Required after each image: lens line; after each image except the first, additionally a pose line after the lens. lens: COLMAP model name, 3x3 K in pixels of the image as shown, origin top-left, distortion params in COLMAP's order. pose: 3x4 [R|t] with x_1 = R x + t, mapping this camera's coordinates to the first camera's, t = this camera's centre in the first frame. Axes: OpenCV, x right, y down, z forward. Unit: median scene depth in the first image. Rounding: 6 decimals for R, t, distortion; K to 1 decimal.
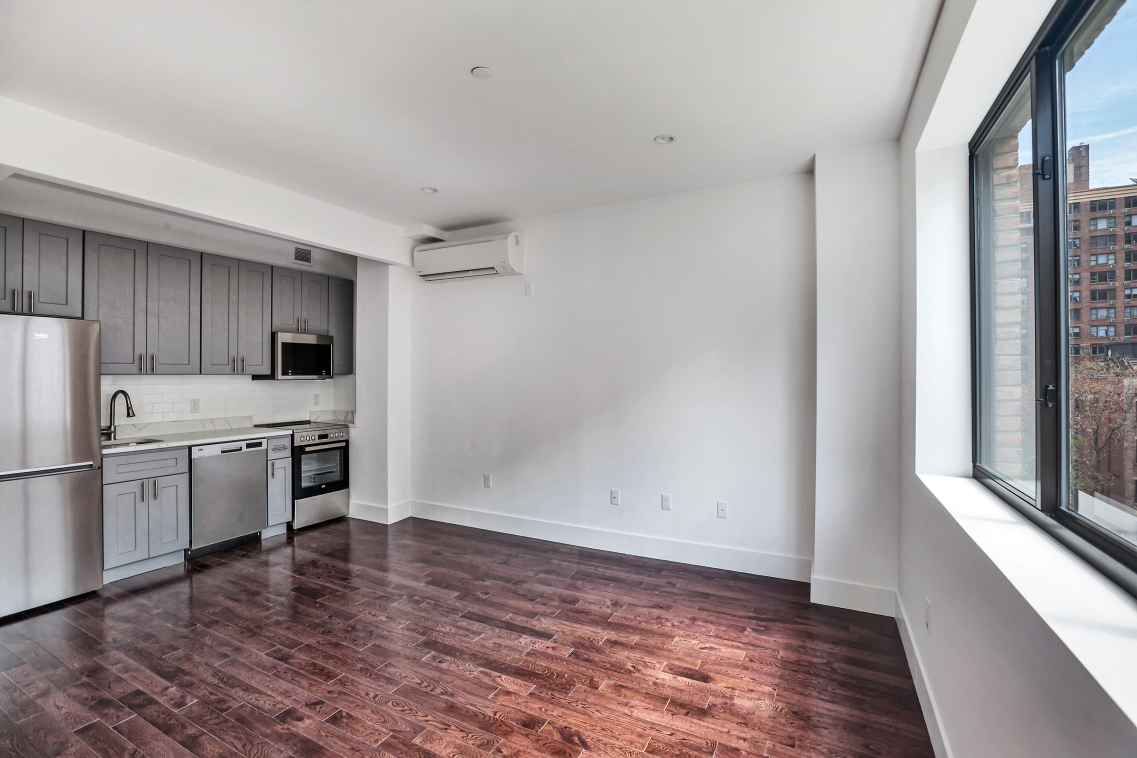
lens RADIAL K [[546.1, 0, 567.6], [0, 546.1, 360.3], [0, 0, 1]] dist [-0.002749, -0.000334]
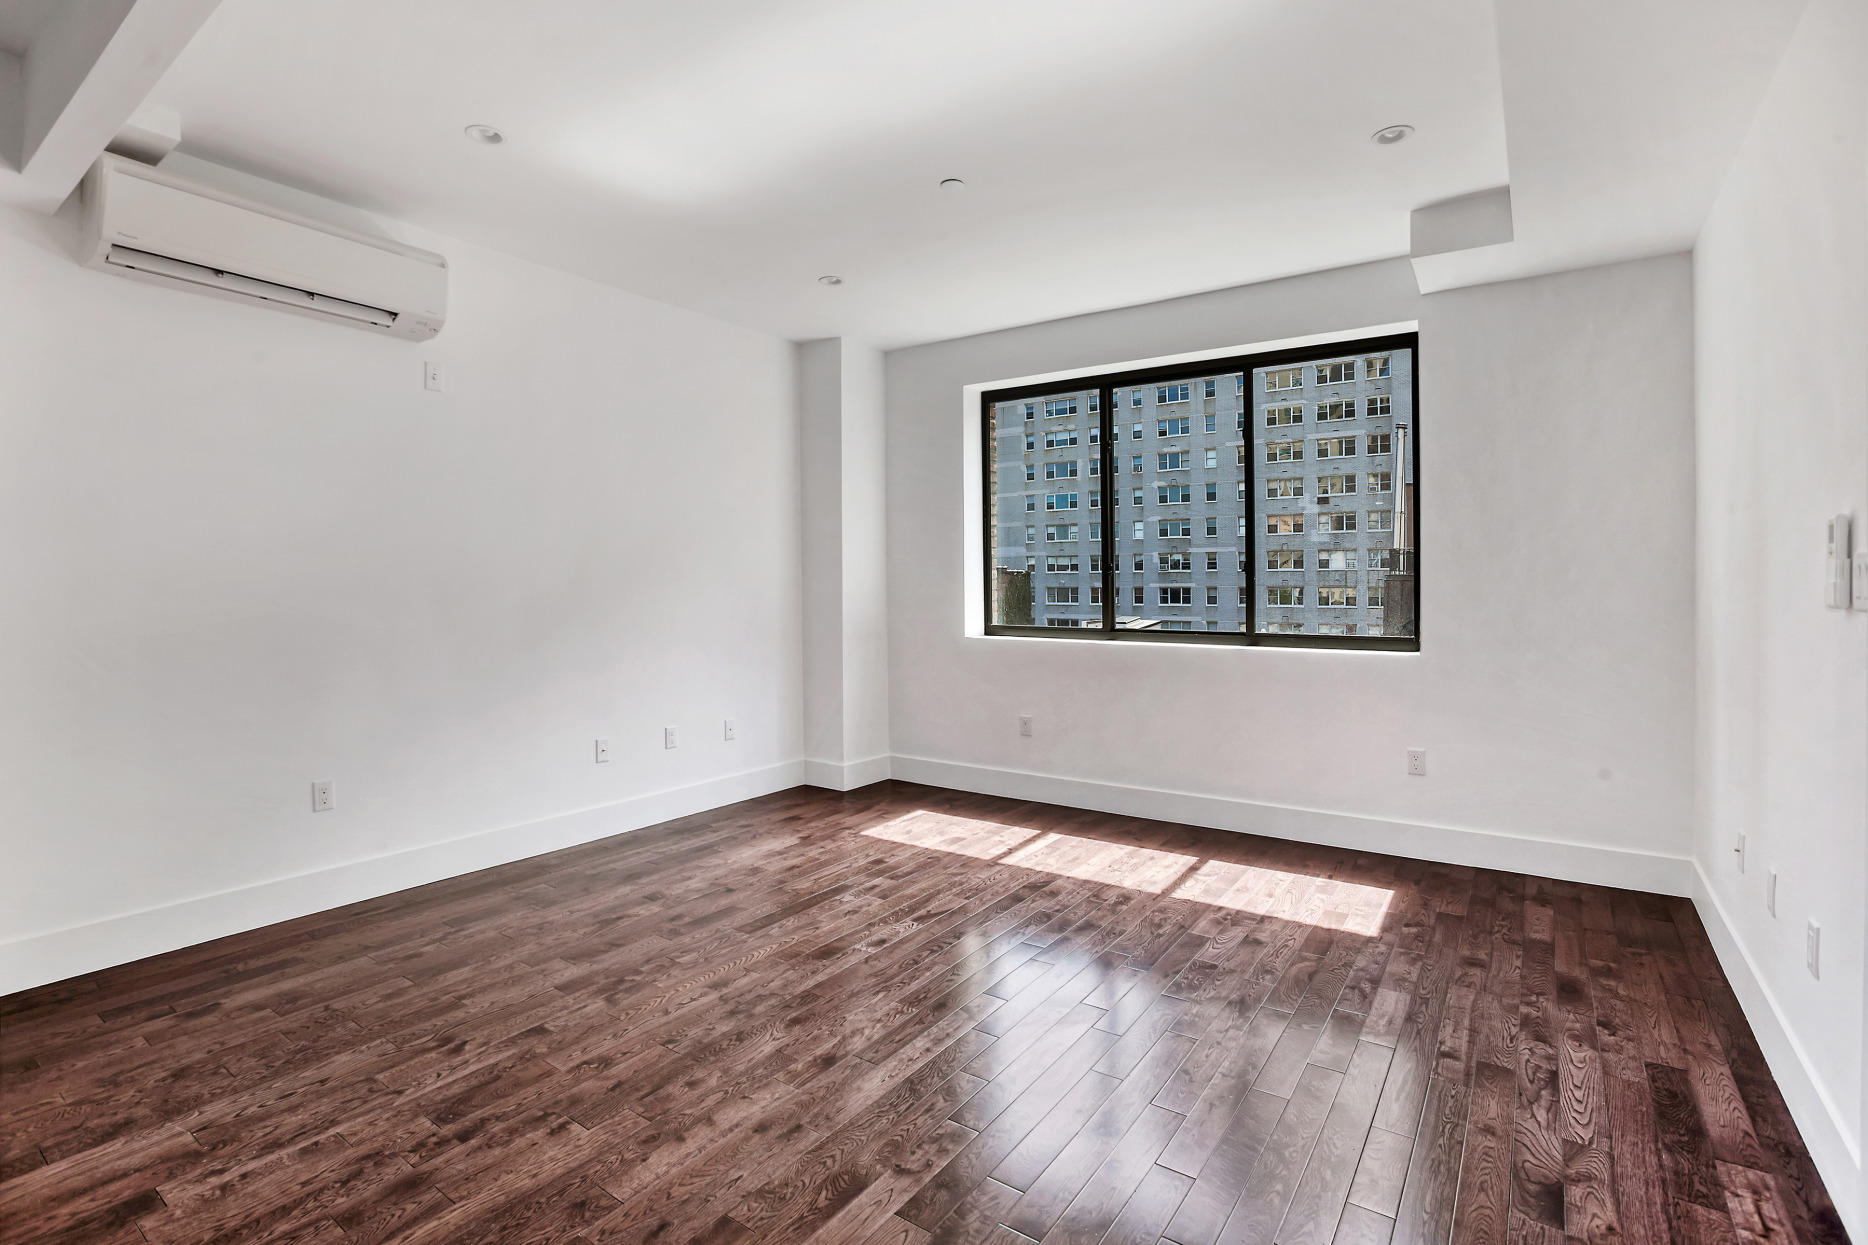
lens RADIAL K [[897.2, 0, 932.5], [0, 897.2, 591.8], [0, 0, 1]] dist [-0.002749, -0.000334]
pose [[0.062816, 0.004456, 0.998015, -1.060047], [-0.034010, 0.999419, -0.002322, 0.069039], [-0.997445, -0.033797, 0.062931, 0.658151]]
